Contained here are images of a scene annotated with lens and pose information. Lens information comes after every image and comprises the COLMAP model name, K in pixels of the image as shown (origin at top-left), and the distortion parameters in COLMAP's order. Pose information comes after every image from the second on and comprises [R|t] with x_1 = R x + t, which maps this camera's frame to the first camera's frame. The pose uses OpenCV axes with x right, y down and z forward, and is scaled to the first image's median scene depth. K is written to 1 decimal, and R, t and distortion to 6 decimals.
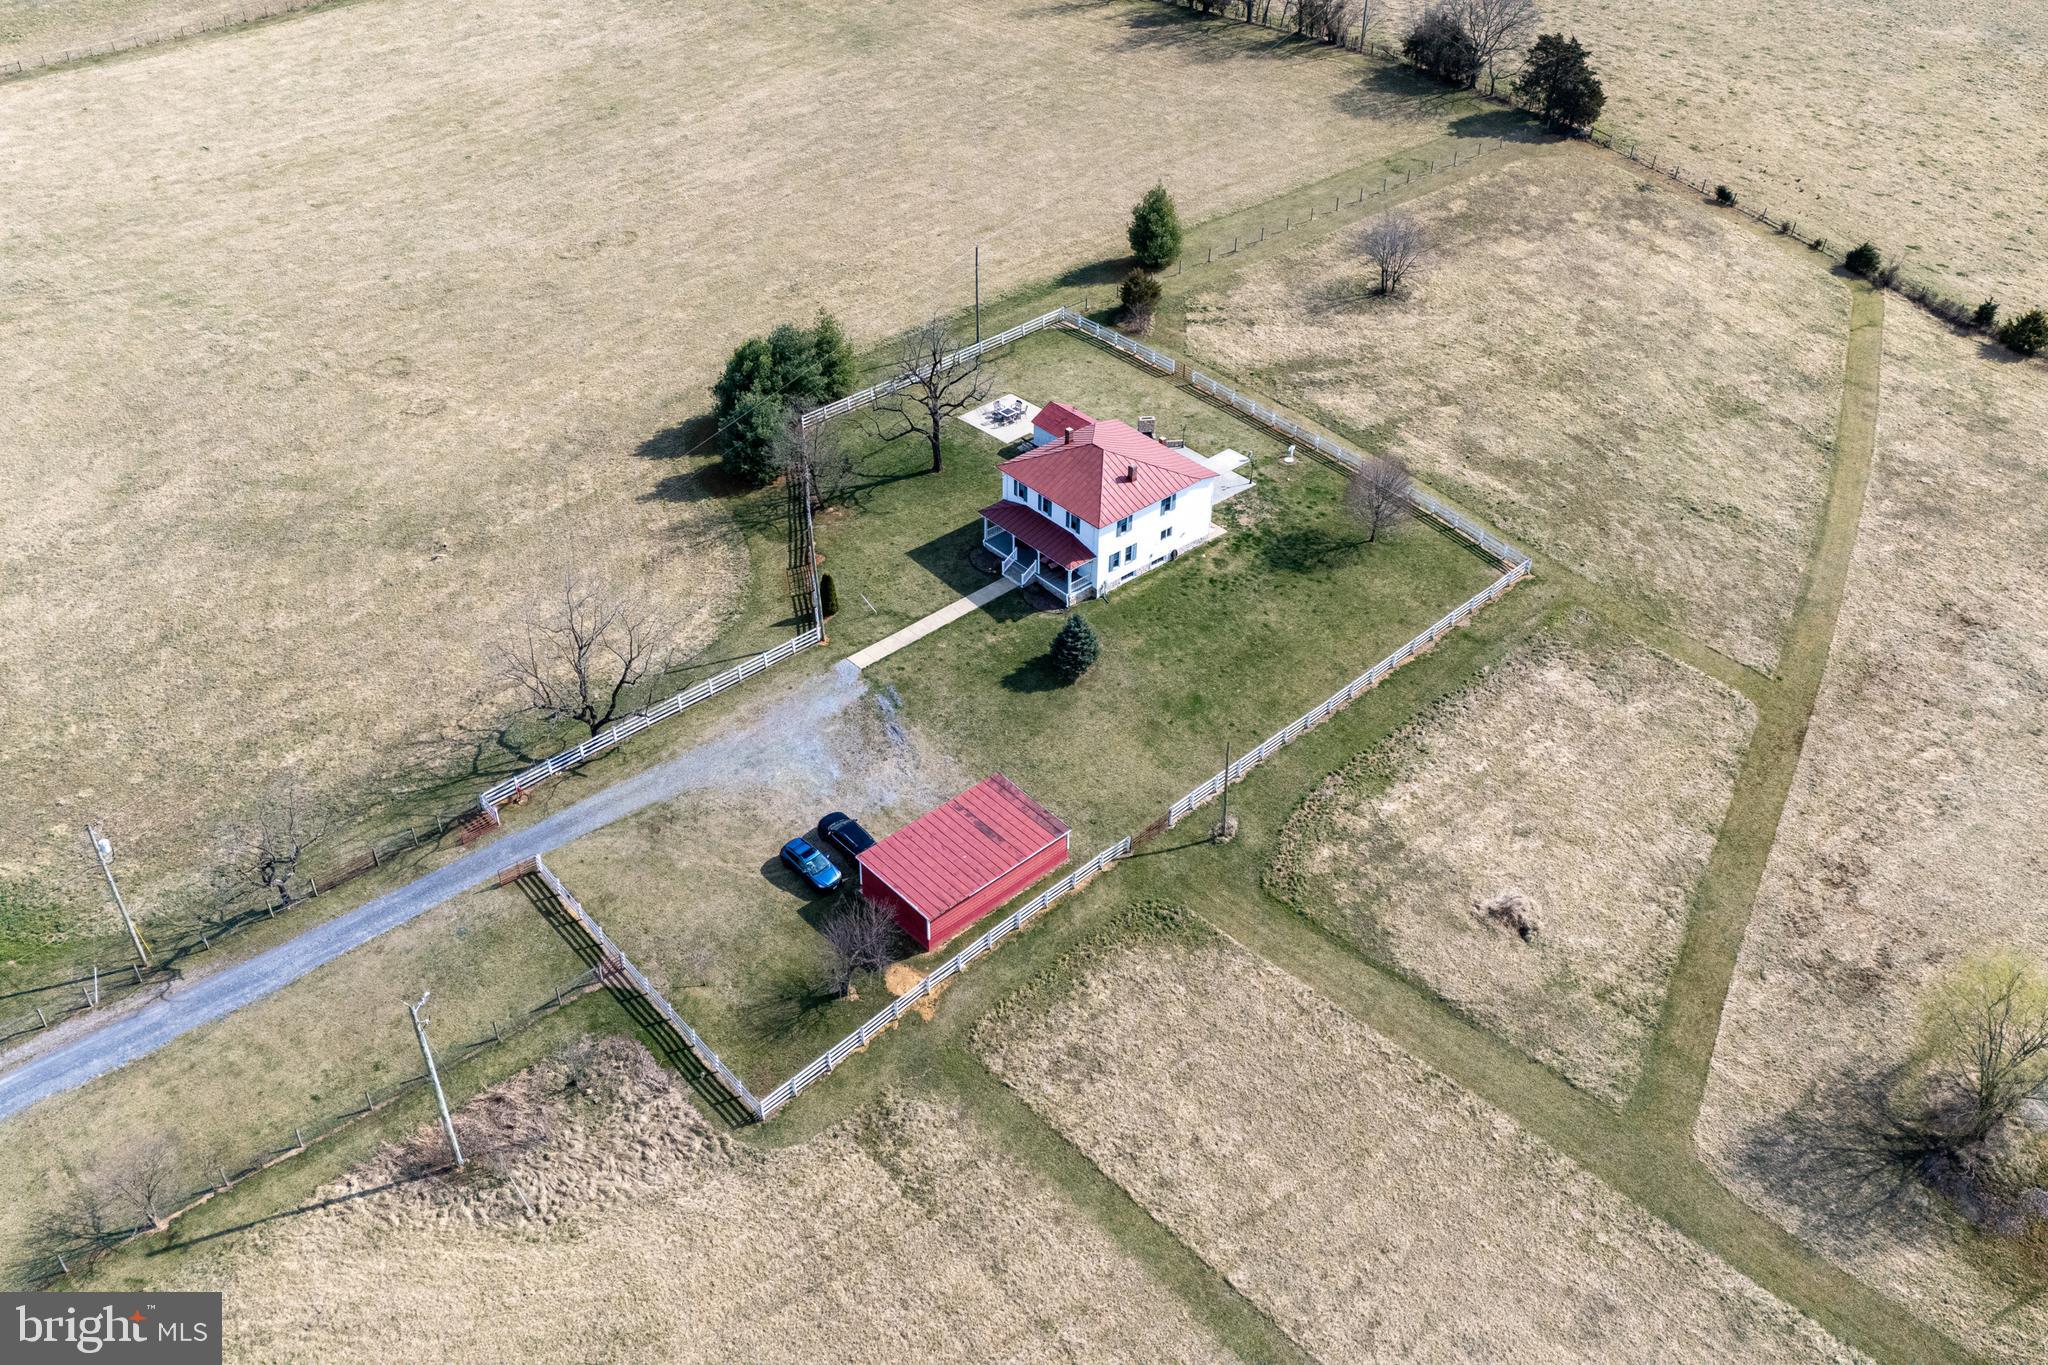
lens RADIAL K [[1769.1, 0, 1029.0], [0, 1769.1, 679.2], [0, 0, 1]] dist [0.110066, -0.151685]
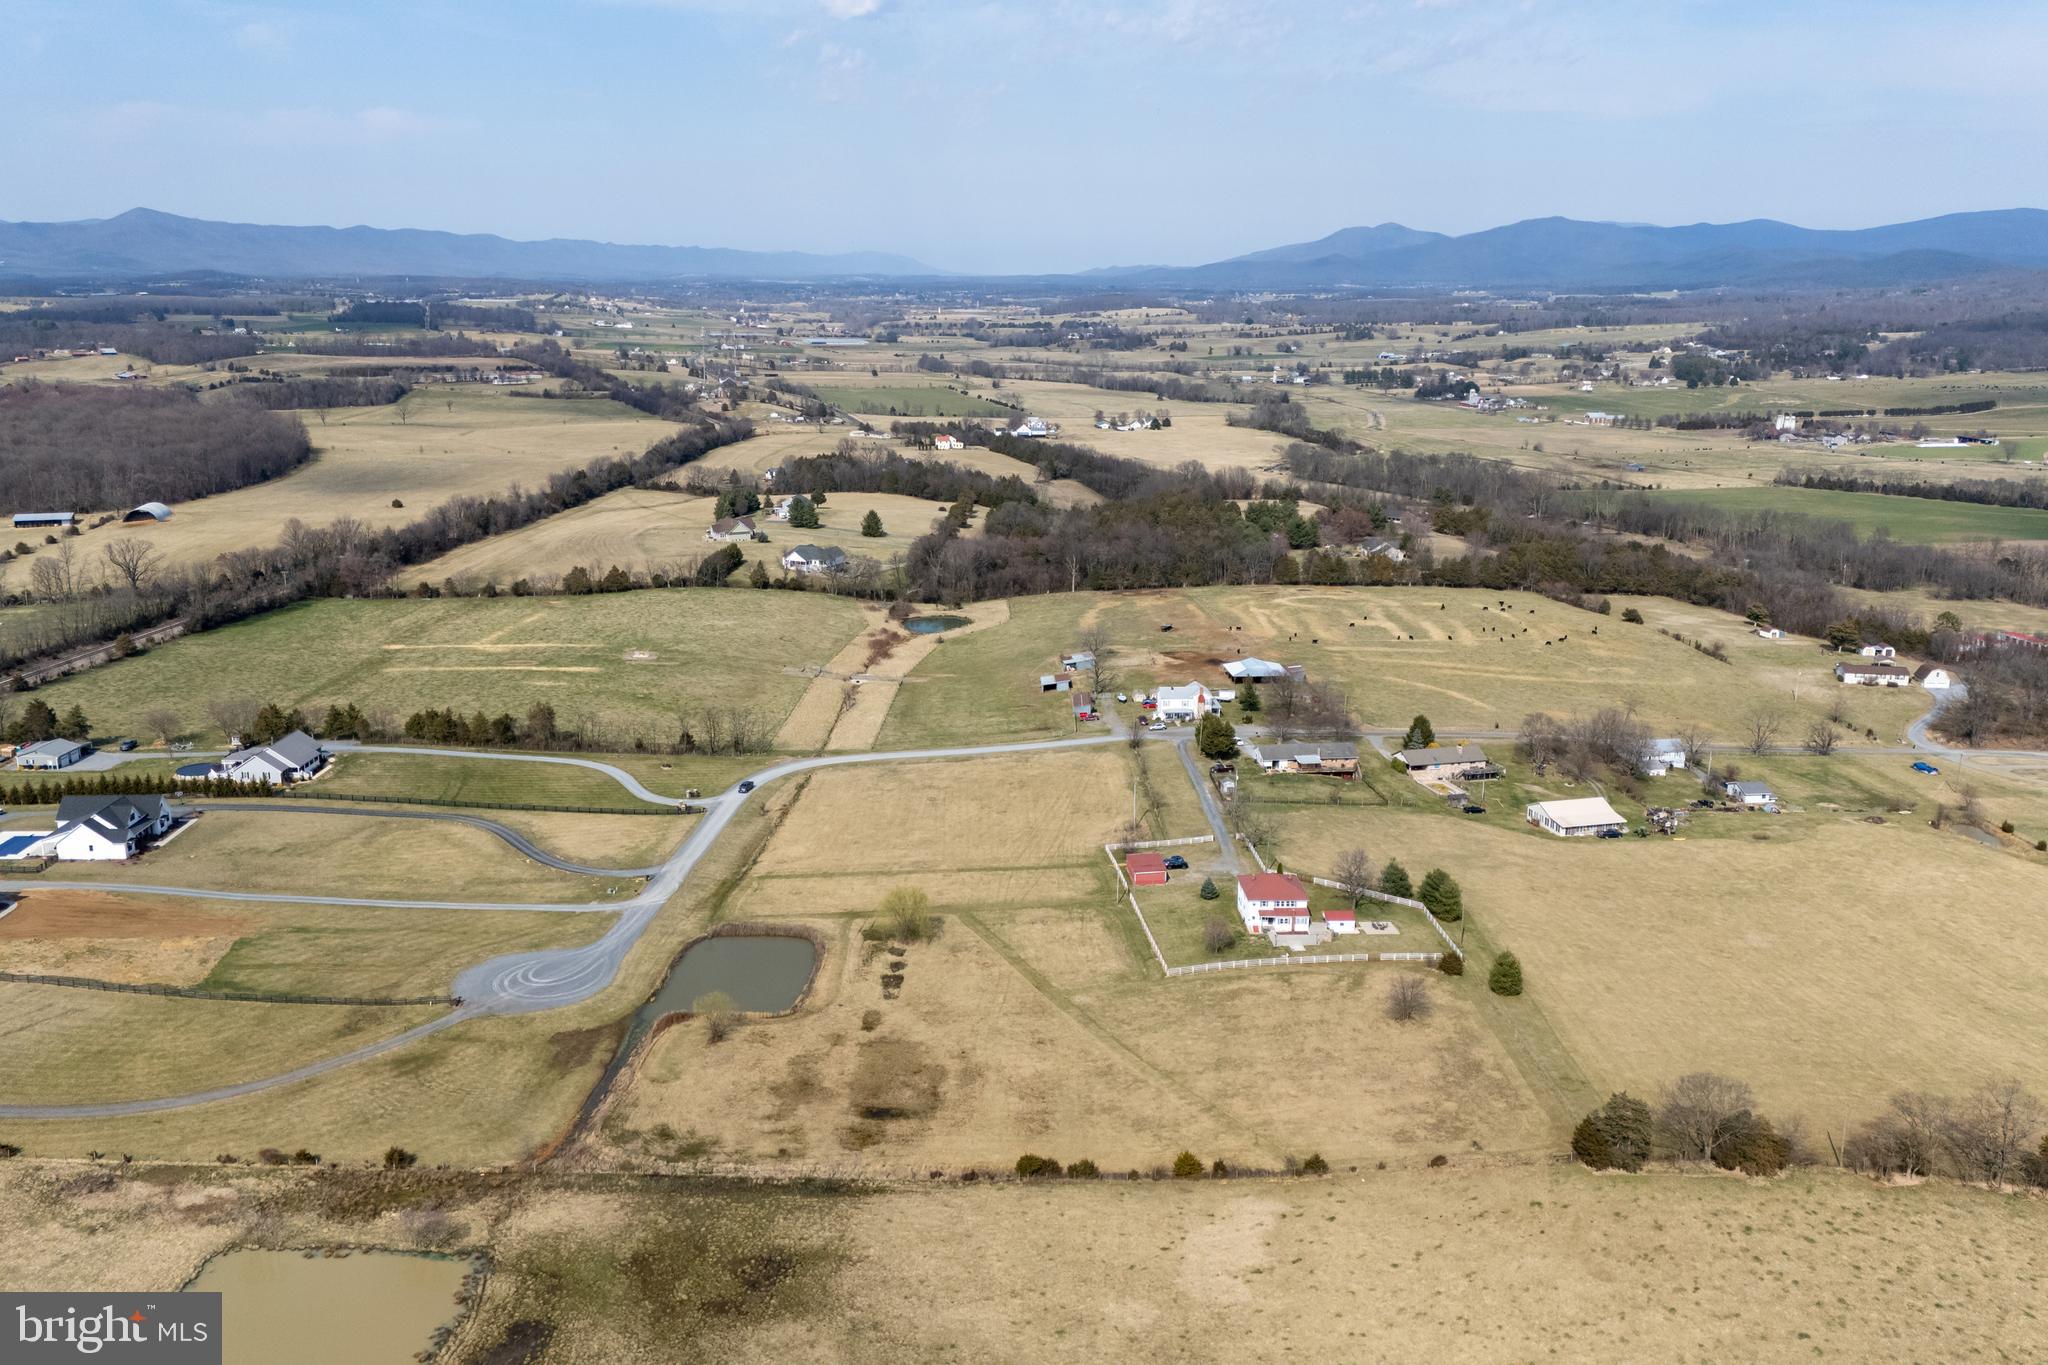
lens RADIAL K [[1769.1, 0, 1024.7], [0, 1769.1, 670.4], [0, 0, 1]] dist [0.110066, -0.151685]
pose [[-0.619843, 0.166339, -0.766894, 2.152438], [-0.483271, 0.689048, 0.540058, -1.527731], [0.618259, 0.705368, -0.346715, 1.444757]]
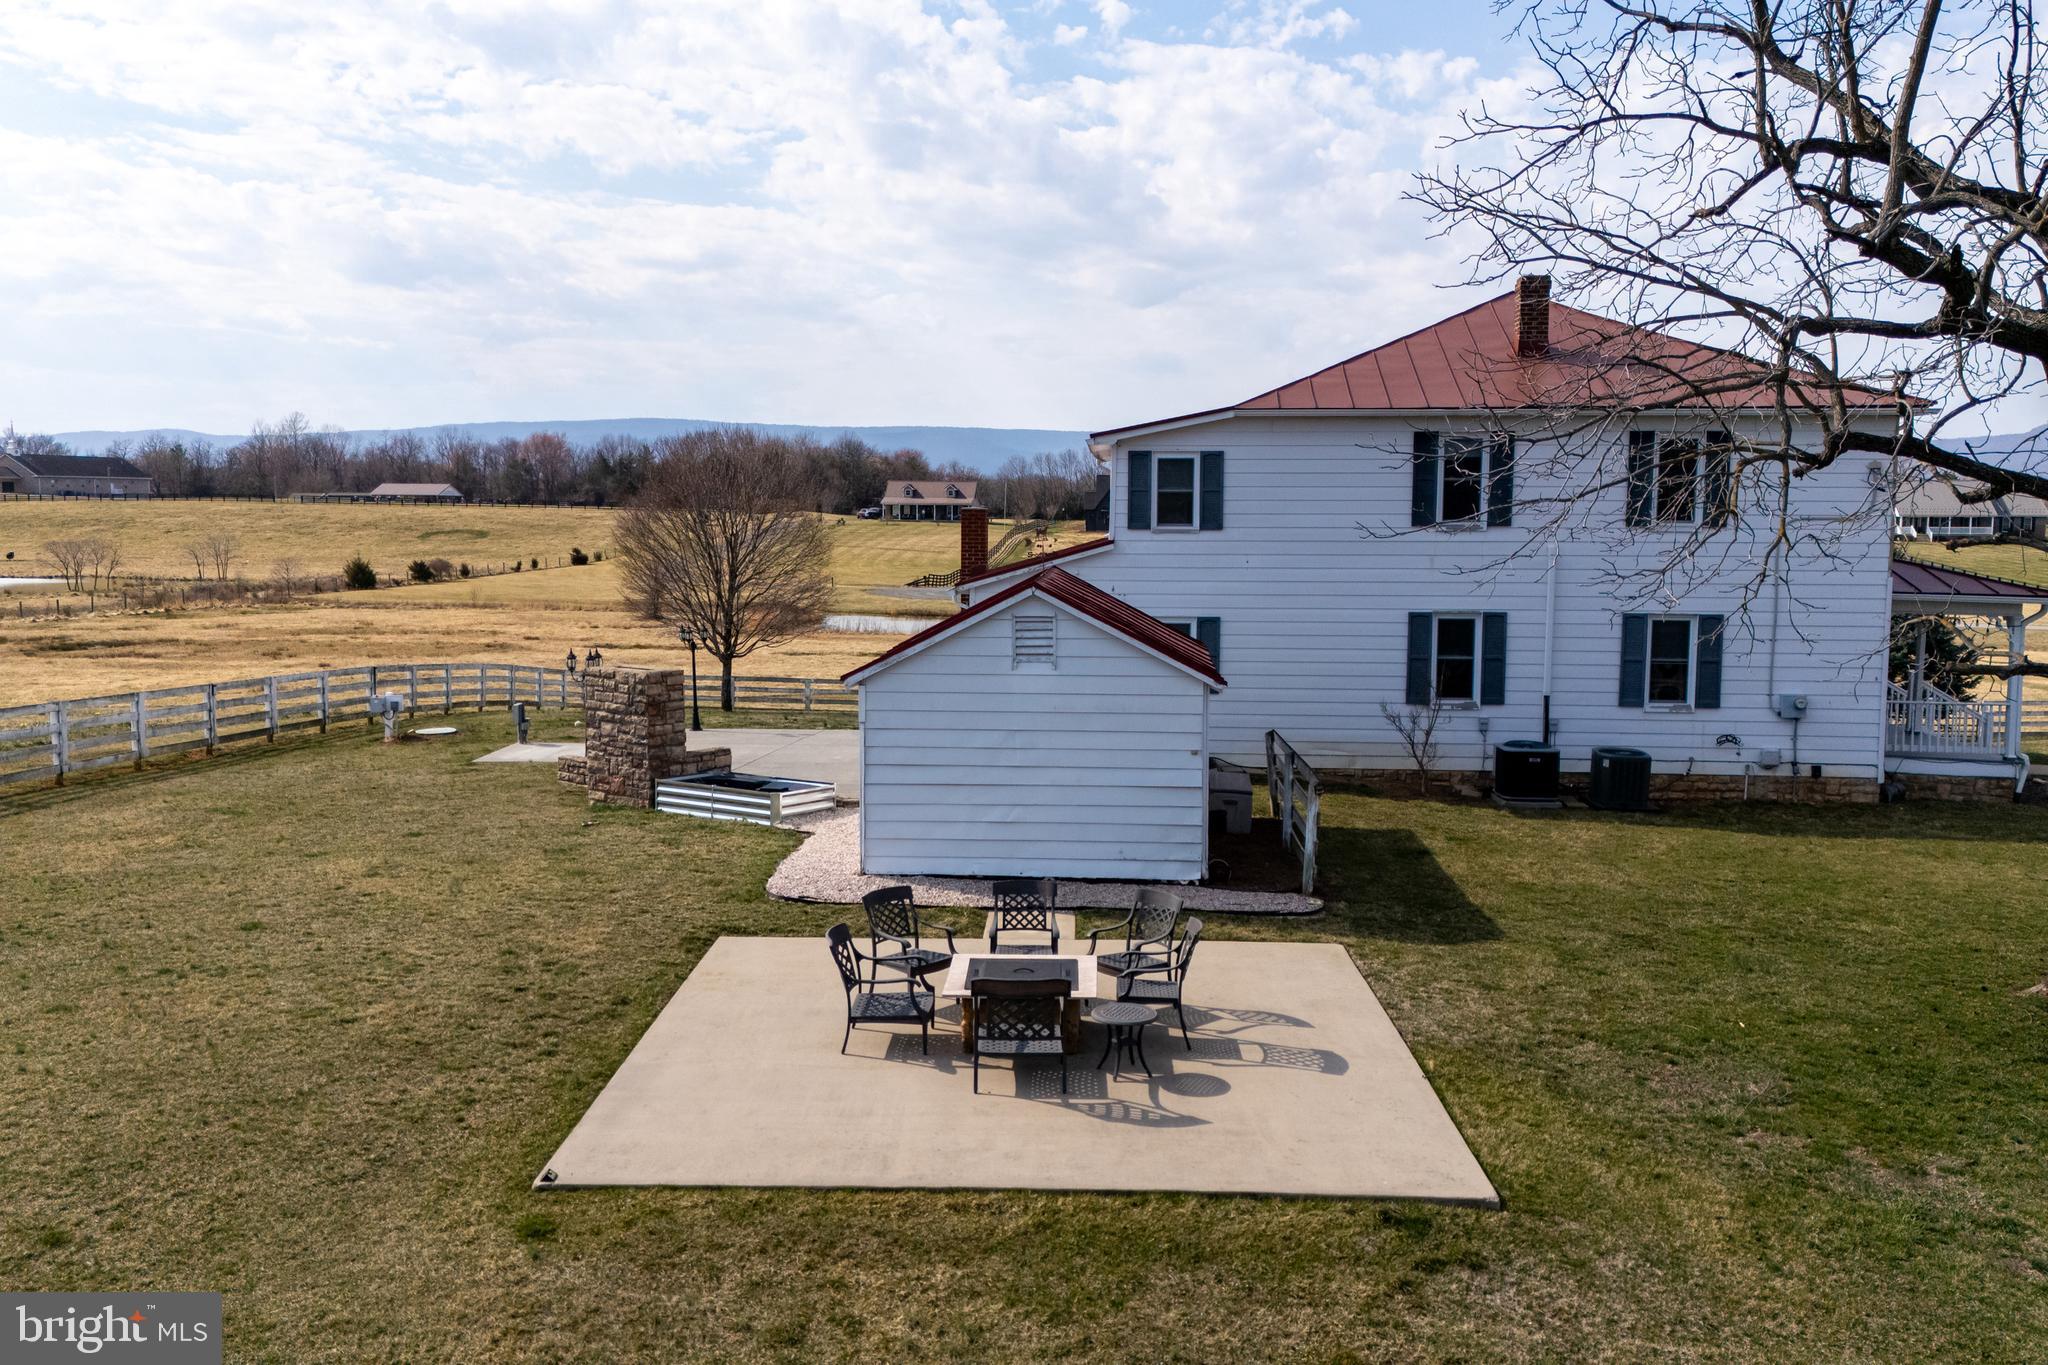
lens RADIAL K [[1769.1, 0, 1029.0], [0, 1769.1, 687.7], [0, 0, 1]] dist [0.110066, -0.151685]
pose [[-0.710754, -0.082155, 0.698627, -0.089600], [0.415169, 0.752742, 0.510894, -0.240932], [-0.567858, 0.653169, -0.500907, 1.181450]]
